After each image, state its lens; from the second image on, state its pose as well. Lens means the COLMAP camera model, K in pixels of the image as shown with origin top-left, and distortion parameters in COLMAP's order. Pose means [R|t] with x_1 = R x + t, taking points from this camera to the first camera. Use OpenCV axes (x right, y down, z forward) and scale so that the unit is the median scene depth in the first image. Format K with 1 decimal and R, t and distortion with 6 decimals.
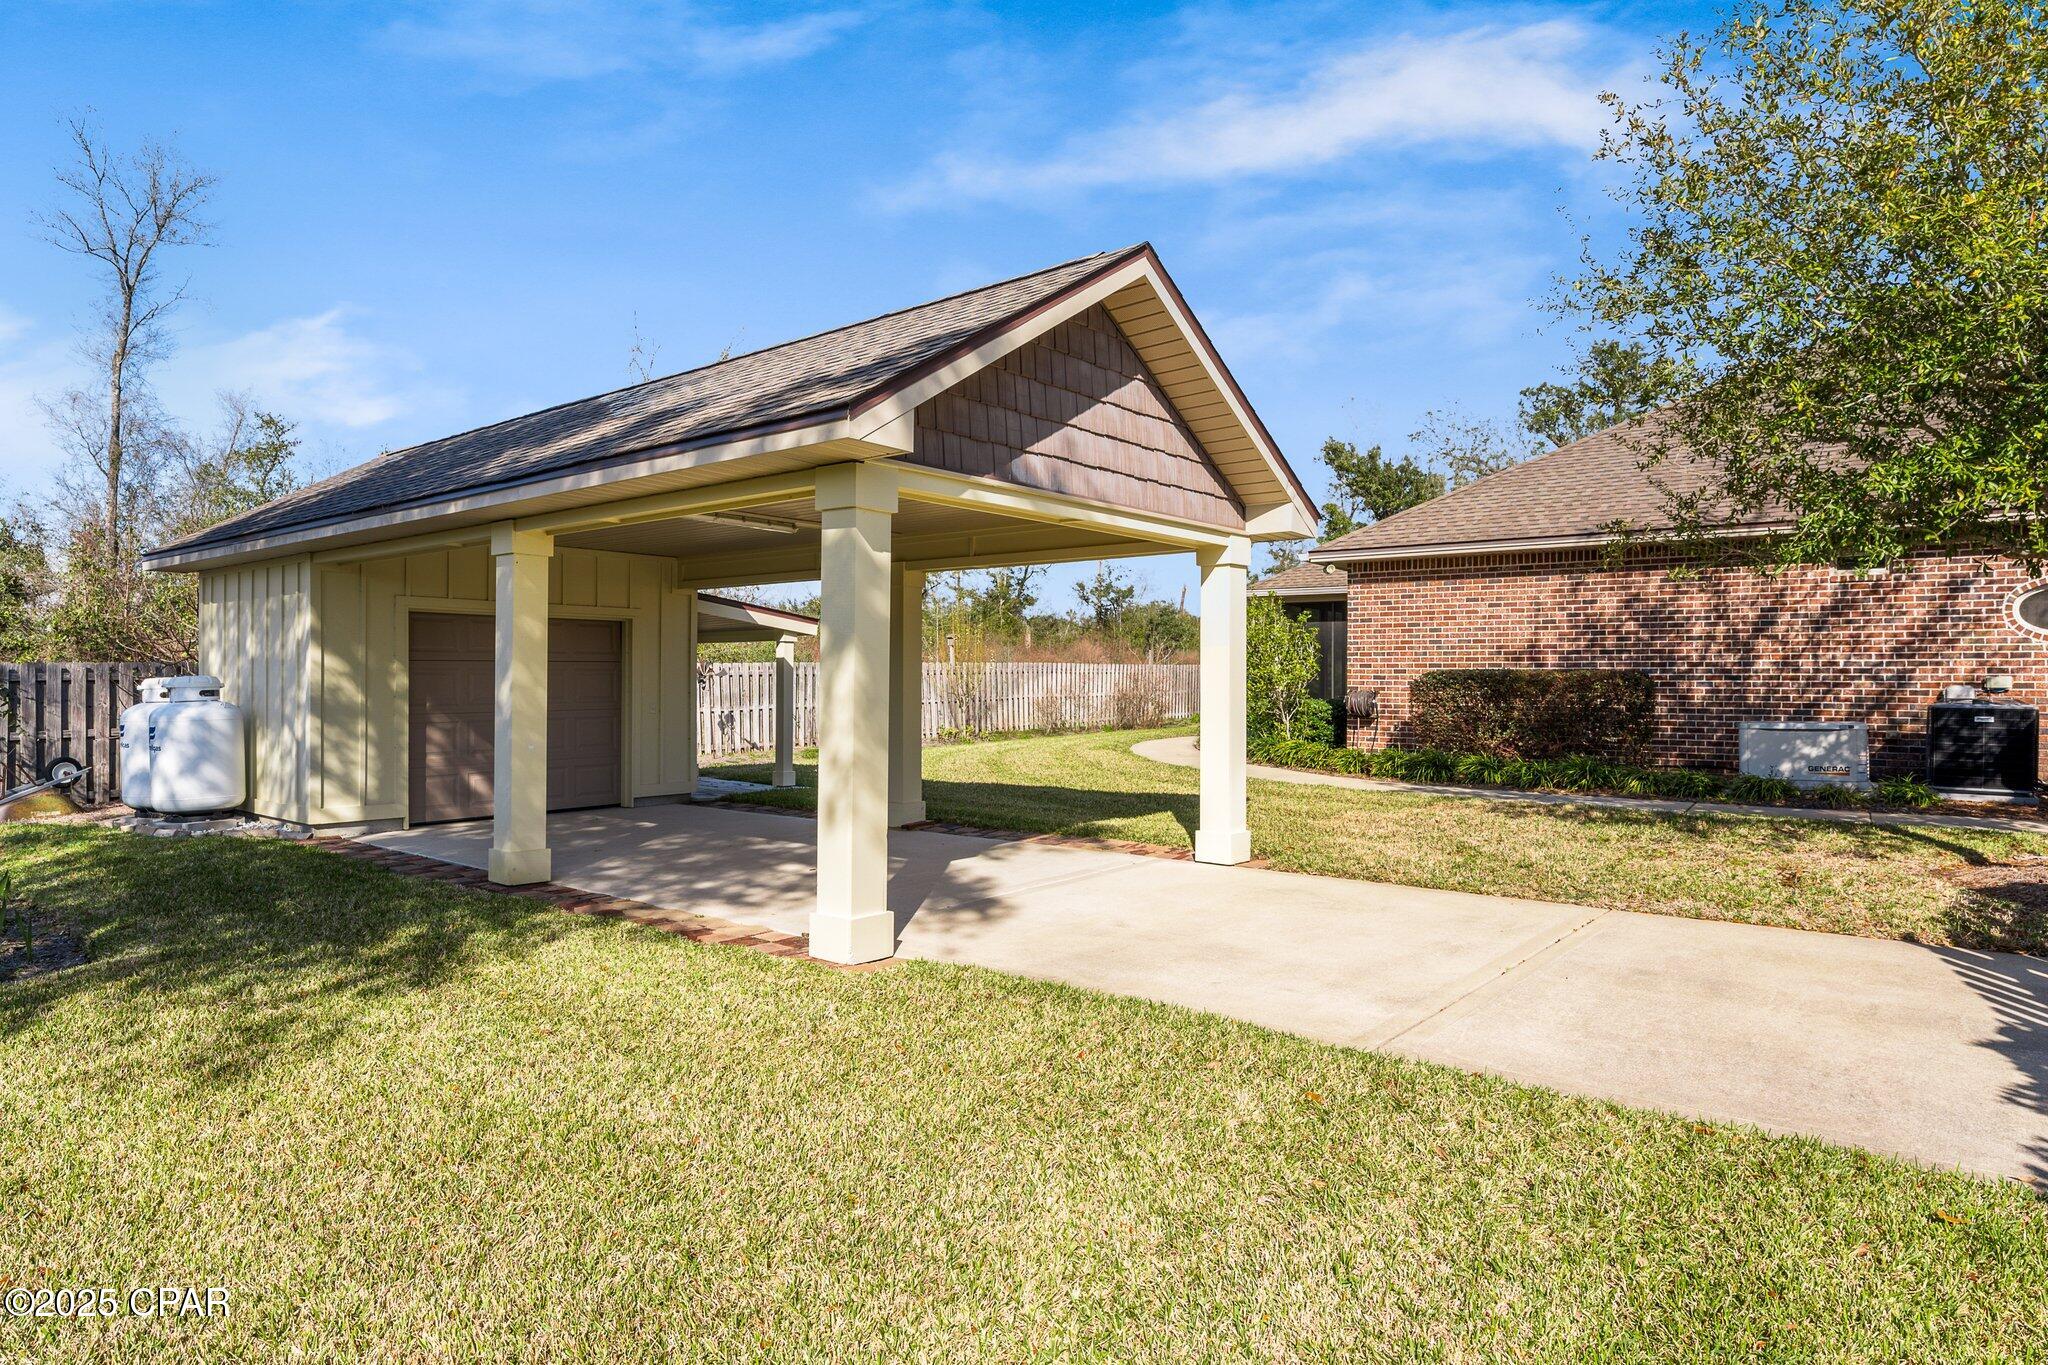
lens RADIAL K [[1178.8, 0, 1019.3], [0, 1178.8, 681.2], [0, 0, 1]] dist [-0.000274, 0.000152]
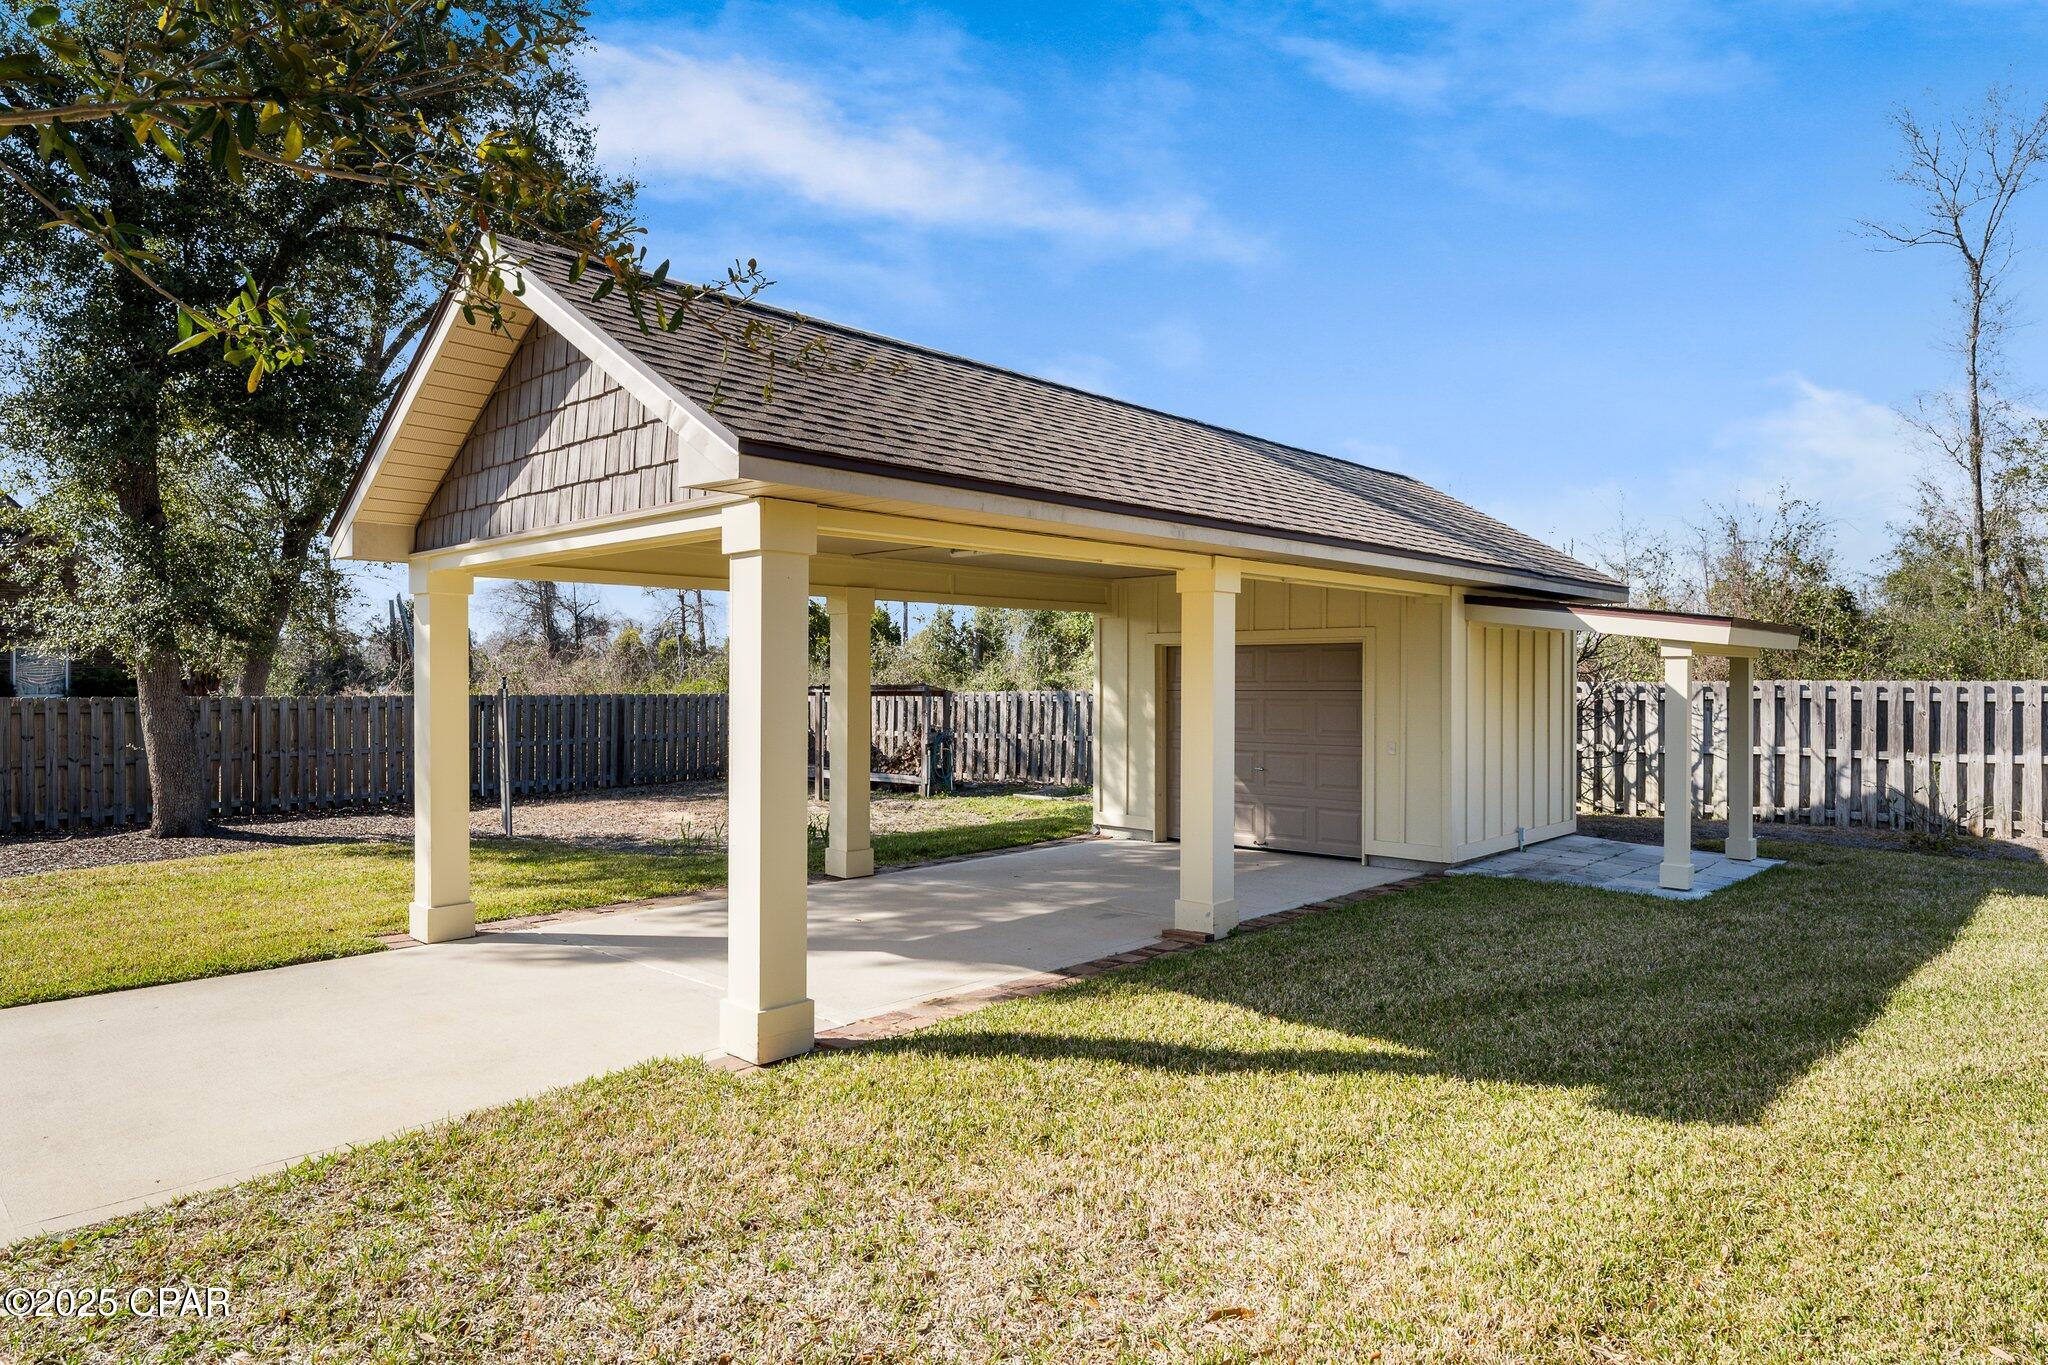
lens RADIAL K [[1299.0, 0, 1019.5], [0, 1299.0, 682.8], [0, 0, 1]] dist [-0.001431, -0.000874]
pose [[-0.044326, -0.004214, -0.999008, 0.613840], [-0.006023, 0.999974, -0.003951, -0.016896], [0.998999, 0.005842, -0.044350, 0.803926]]
